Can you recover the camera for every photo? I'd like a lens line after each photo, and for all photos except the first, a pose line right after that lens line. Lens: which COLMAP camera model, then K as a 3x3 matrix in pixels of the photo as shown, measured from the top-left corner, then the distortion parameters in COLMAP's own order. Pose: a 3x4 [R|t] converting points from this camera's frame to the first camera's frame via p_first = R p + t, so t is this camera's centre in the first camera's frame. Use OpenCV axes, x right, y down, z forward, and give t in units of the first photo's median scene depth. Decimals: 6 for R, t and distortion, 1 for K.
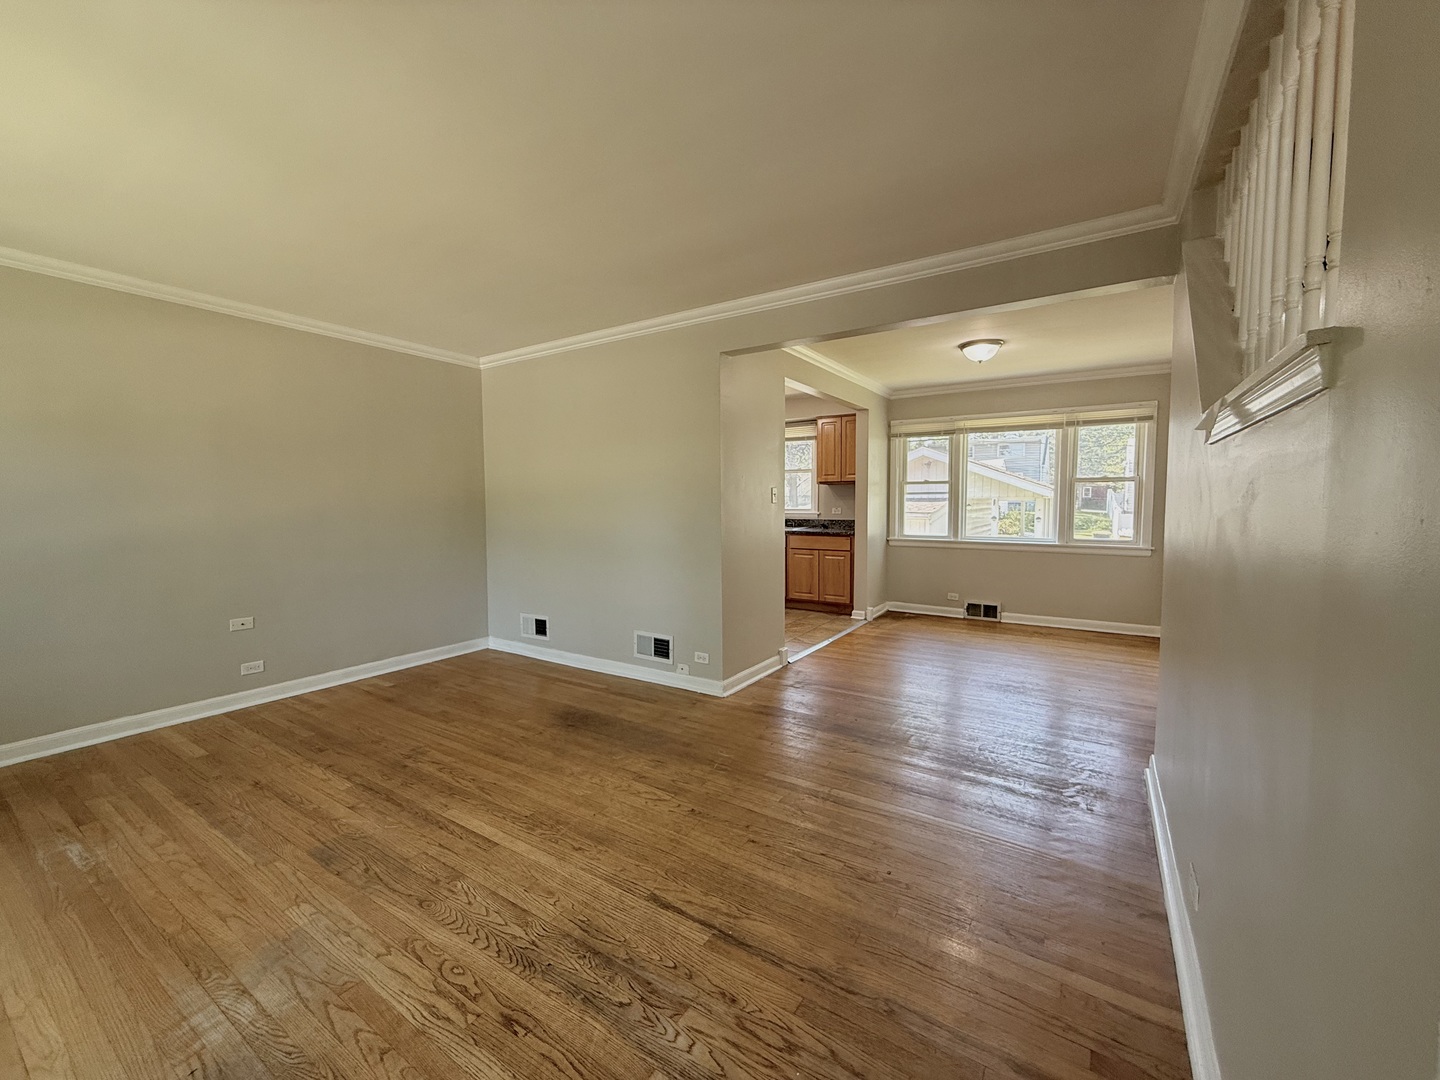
lens RADIAL K [[582.3, 0, 722.4], [0, 582.3, 540.3], [0, 0, 1]] dist [-0.001805, 0.000784]
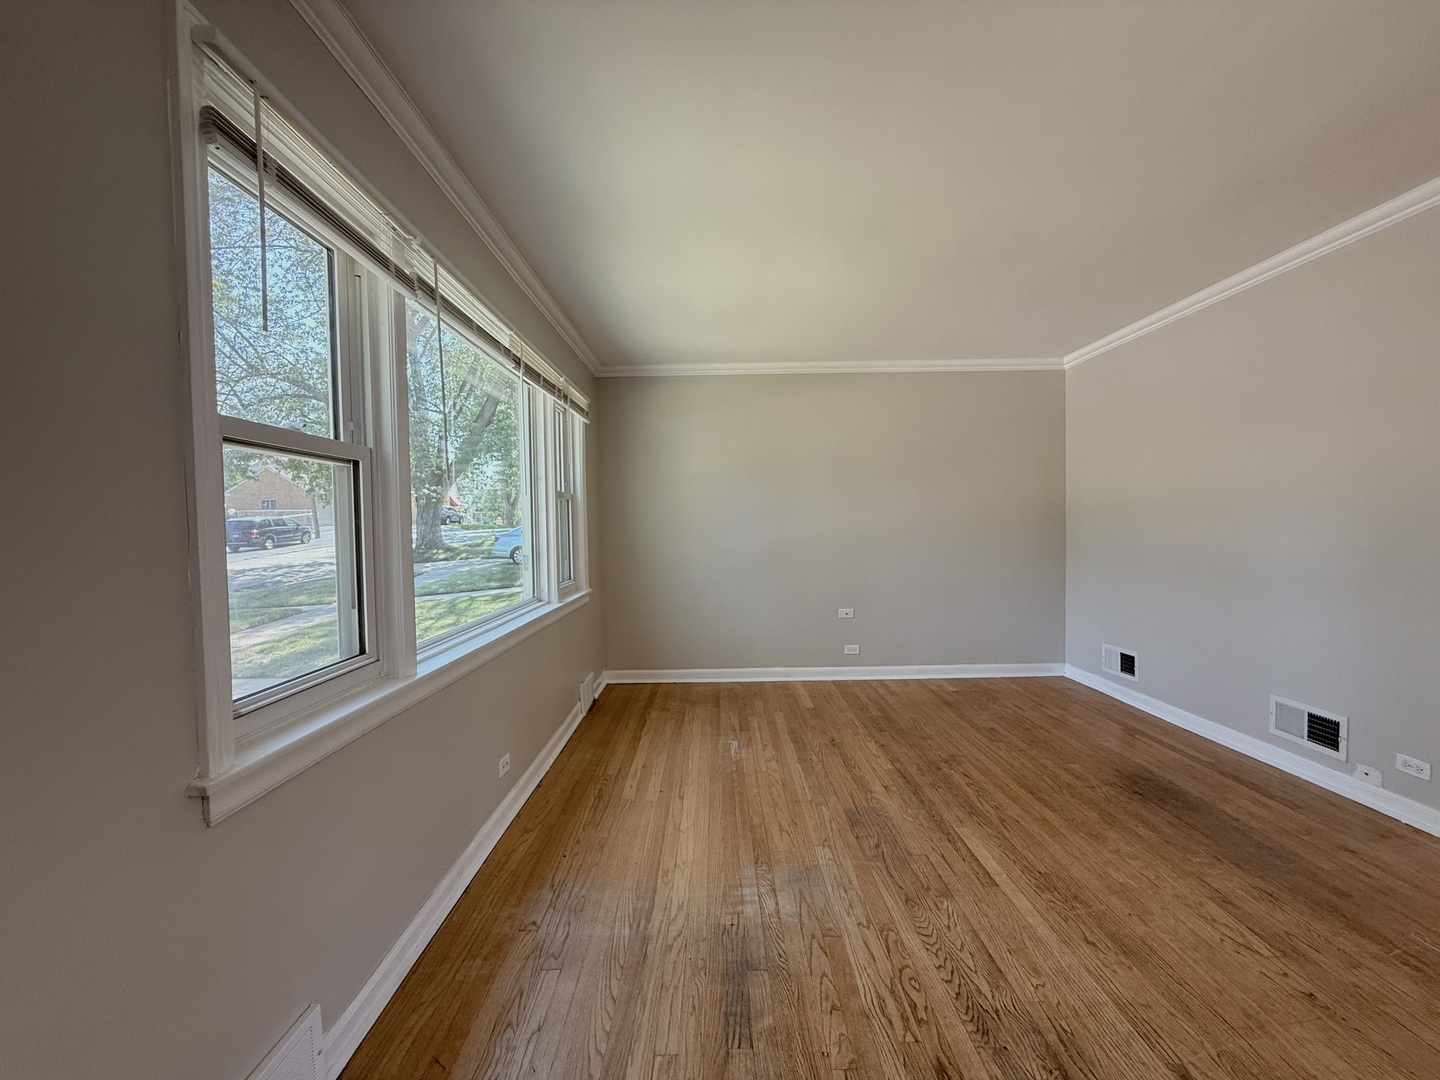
lens RADIAL K [[582.3, 0, 717.1], [0, 582.3, 538.9], [0, 0, 1]] dist [-0.001805, 0.000784]
pose [[0.537647, 0.017040, -0.842998, 0.122902], [-0.041085, 0.999138, -0.006007, 0.001236], [0.842168, 0.037864, 0.537883, 0.101345]]
